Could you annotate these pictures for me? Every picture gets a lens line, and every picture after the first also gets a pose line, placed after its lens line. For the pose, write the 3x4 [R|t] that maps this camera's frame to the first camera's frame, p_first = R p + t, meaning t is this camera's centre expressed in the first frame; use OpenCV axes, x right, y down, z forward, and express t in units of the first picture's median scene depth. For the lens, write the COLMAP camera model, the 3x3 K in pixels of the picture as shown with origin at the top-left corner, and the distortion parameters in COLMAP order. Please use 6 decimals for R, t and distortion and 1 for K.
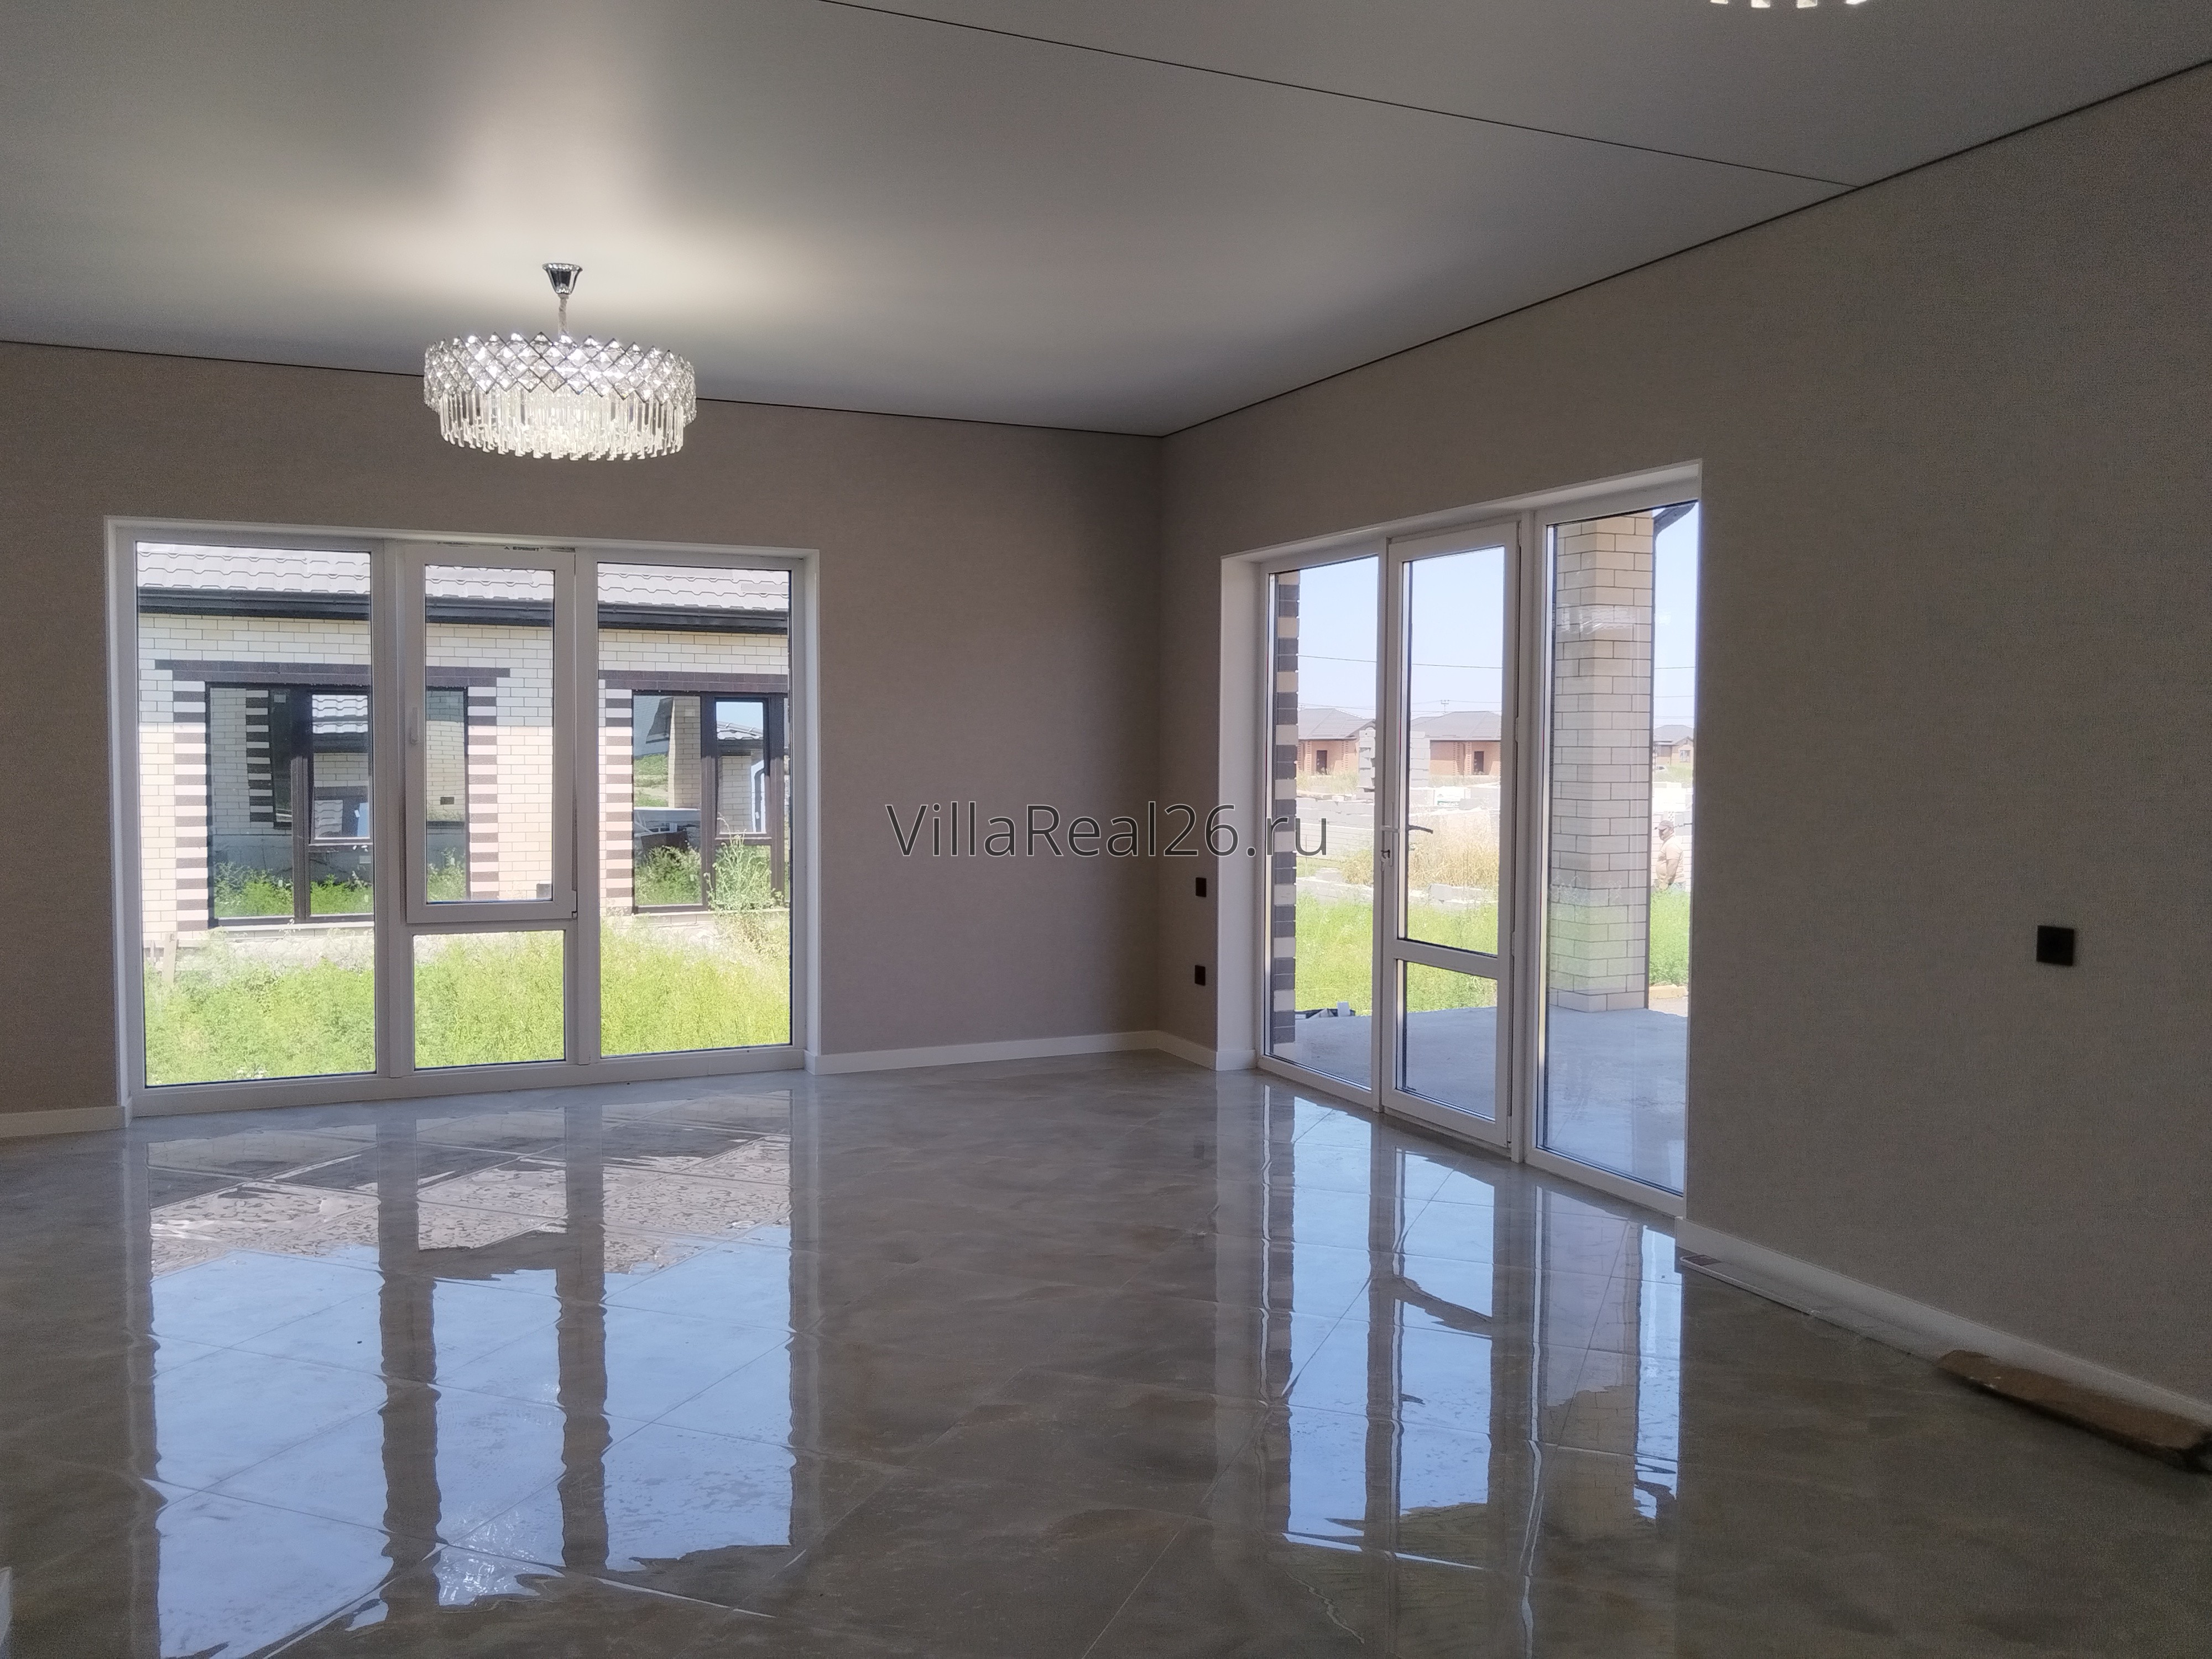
lens RADIAL K [[1736.4, 0, 1098.3], [0, 1736.4, 847.6], [0, 0, 1]] dist [-0.000407, -0.005897]
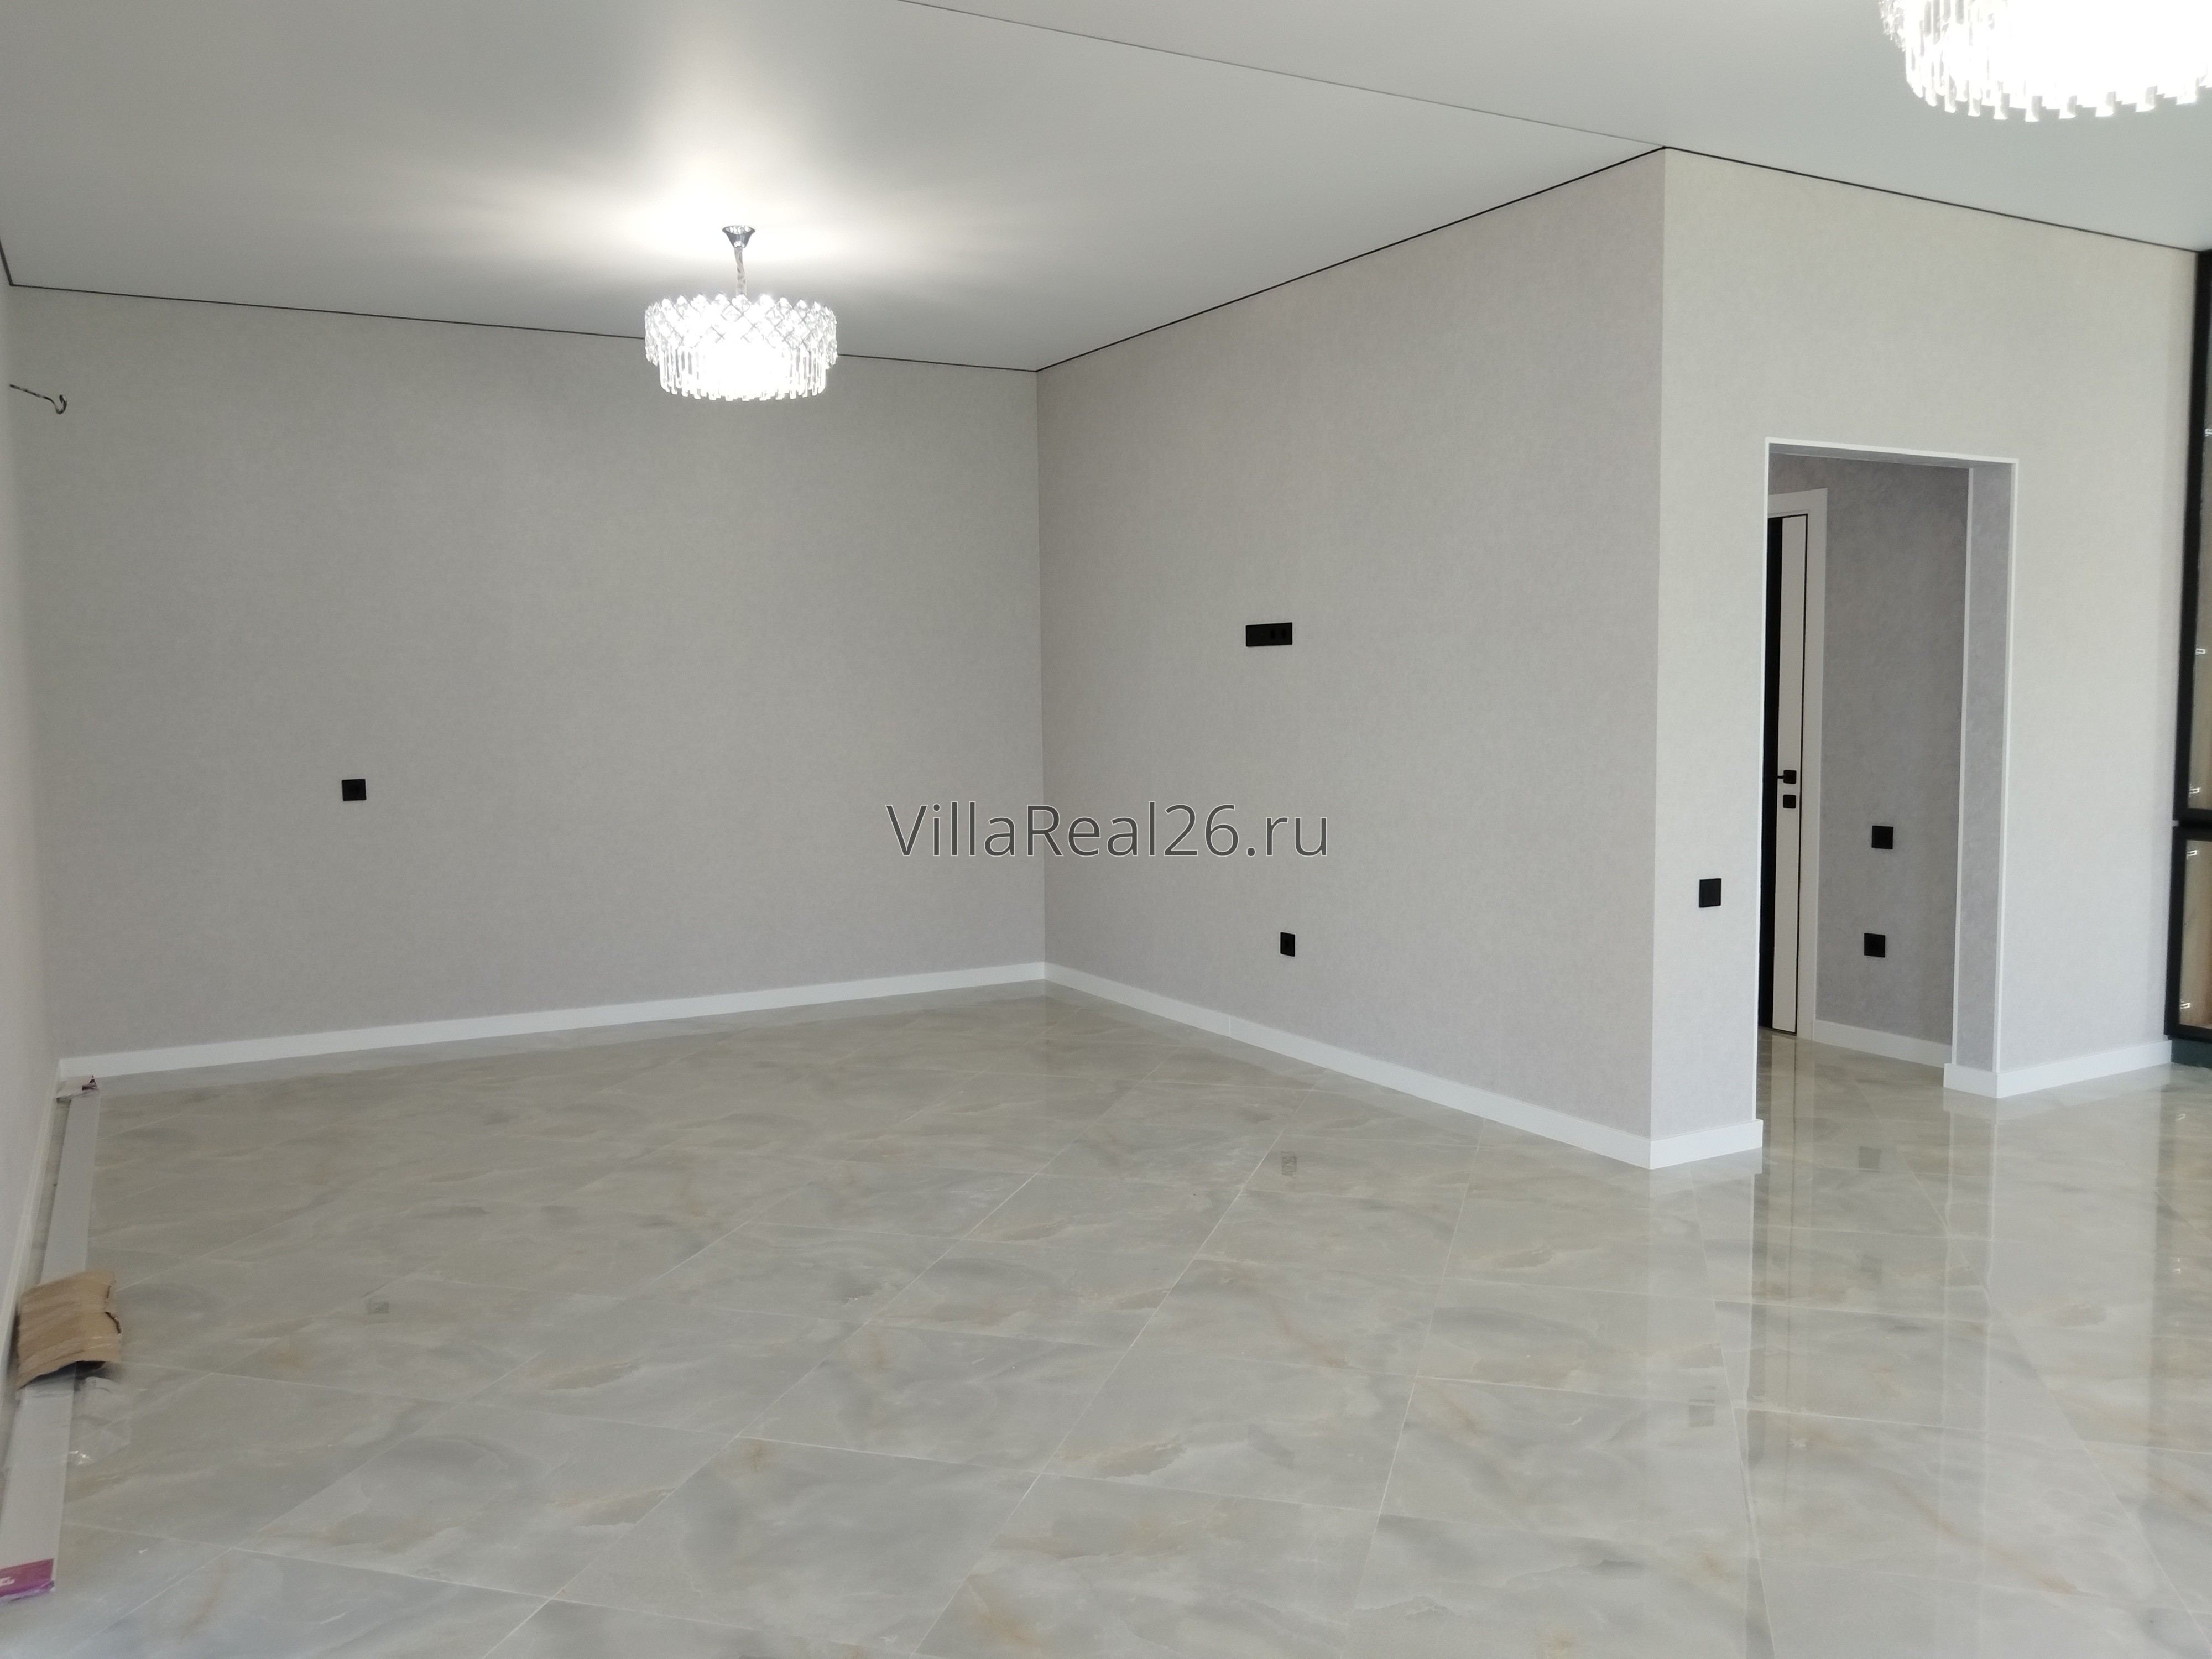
lens RADIAL K [[1736.4, 0, 1109.9], [0, 1736.4, 825.0], [0, 0, 1]] dist [-0.000407, -0.005897]
pose [[-0.994964, 0.016527, -0.098859, 0.029664], [0.002166, 0.989627, 0.143644, -0.057467], [0.100208, 0.142706, -0.984679, 1.022099]]
